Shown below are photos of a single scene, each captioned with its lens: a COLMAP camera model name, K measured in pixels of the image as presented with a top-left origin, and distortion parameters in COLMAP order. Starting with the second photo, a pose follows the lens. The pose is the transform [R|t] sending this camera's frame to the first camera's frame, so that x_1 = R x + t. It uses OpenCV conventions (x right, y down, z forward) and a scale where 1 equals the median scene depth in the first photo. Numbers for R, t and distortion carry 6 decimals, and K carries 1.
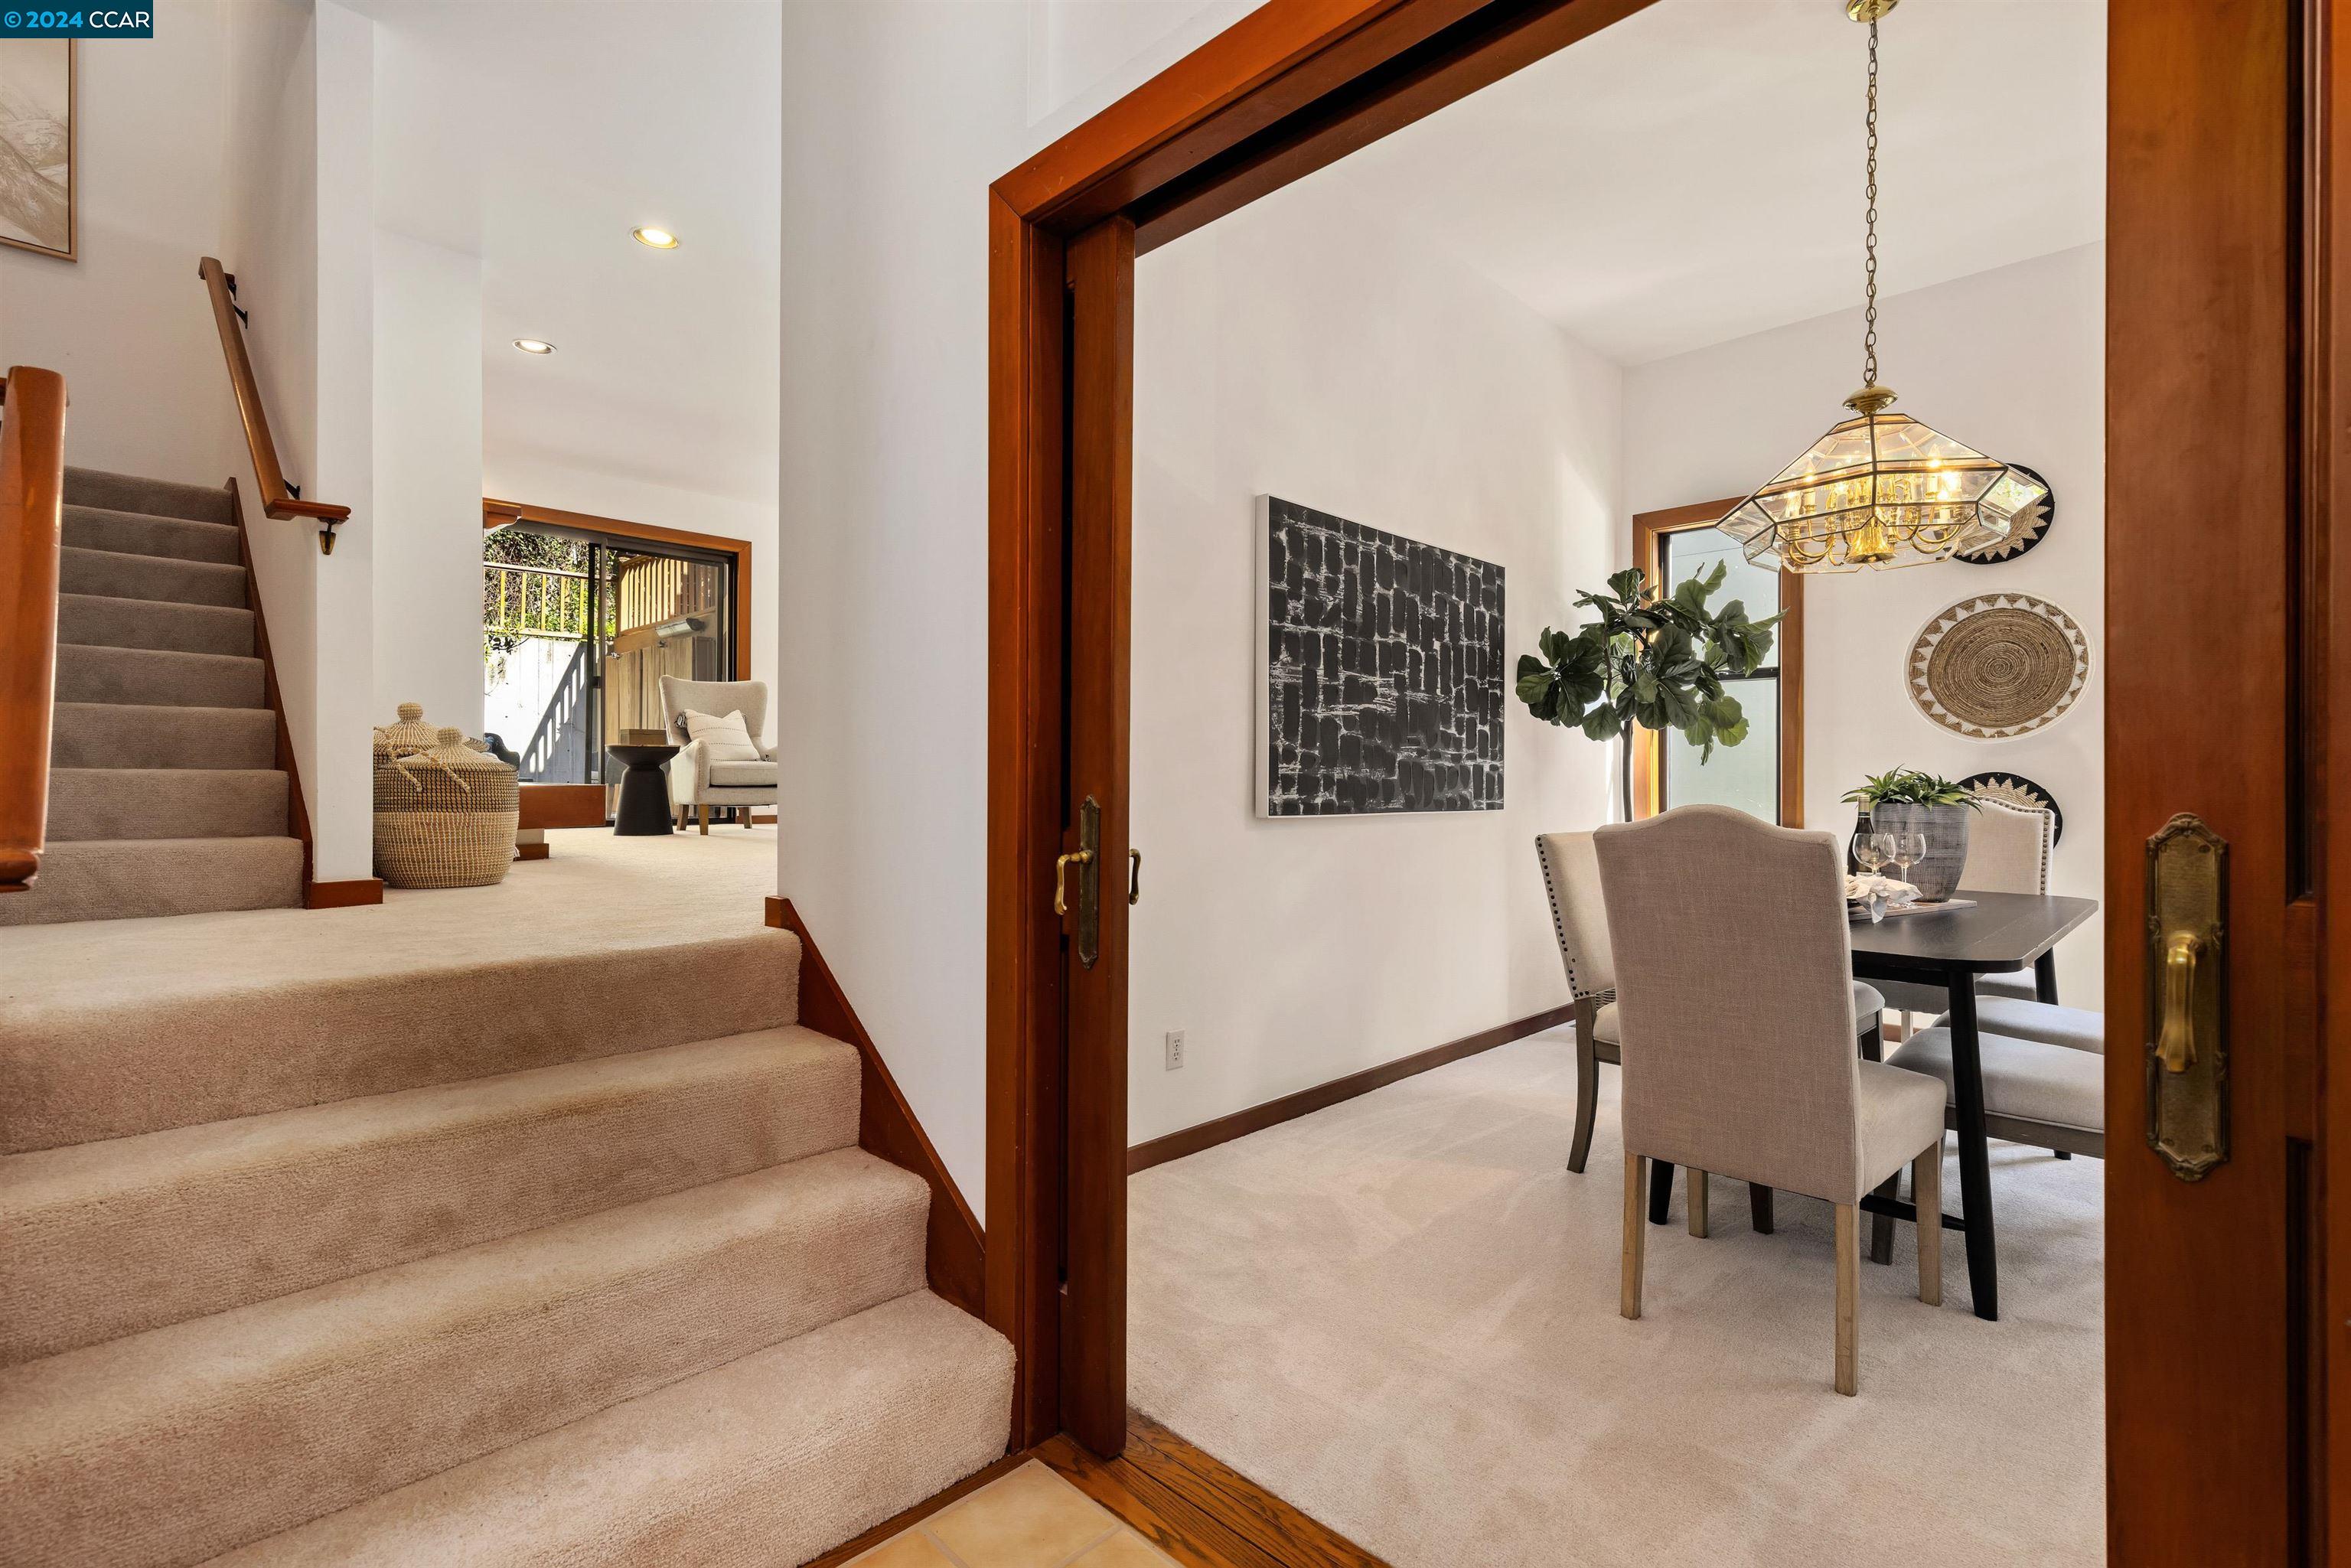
lens RADIAL K [[1074.2, 0, 1185.8], [0, 1074.2, 774.1], [0, 0, 1]] dist [0.003727, -0.000136]
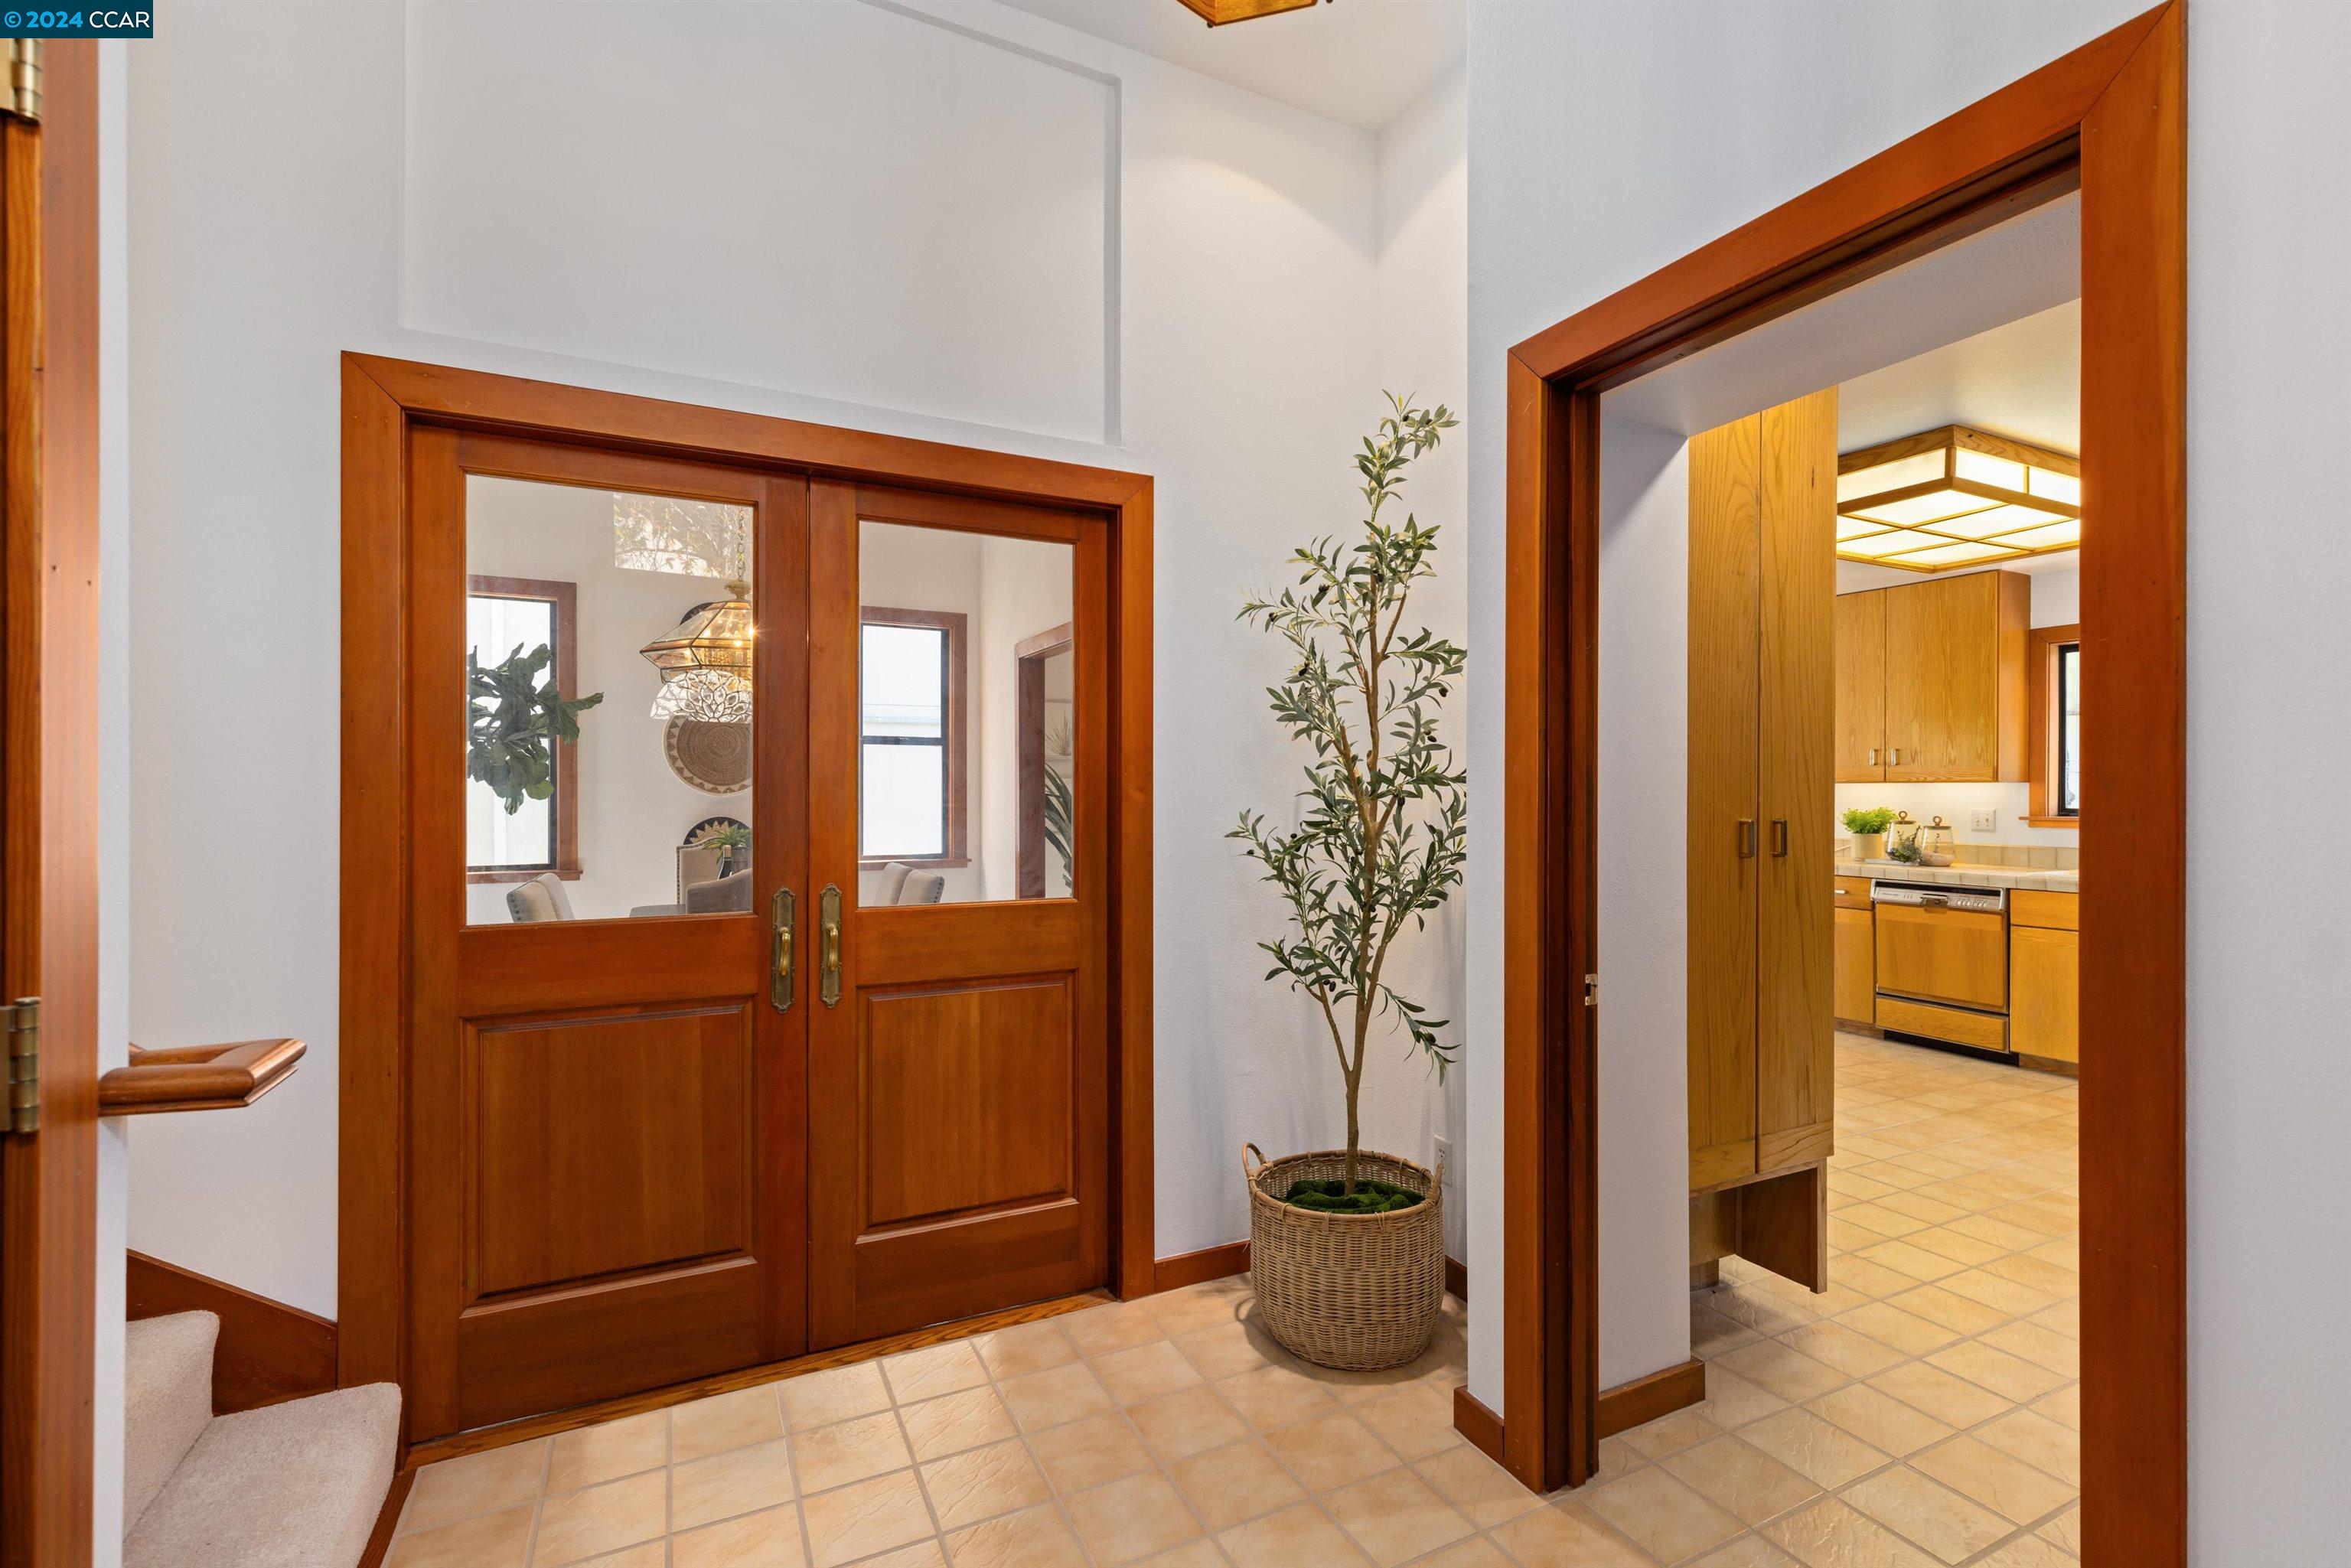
lens RADIAL K [[1086.5, 0, 1179.4], [0, 1086.5, 790.1], [0, 0, 1]] dist [0.003761, -0.000426]
pose [[0.325240, -0.011499, 0.945562, -0.448370], [0.004804, 0.999933, 0.010507, -0.051074], [-0.945619, 0.001125, 0.325274, -0.078229]]
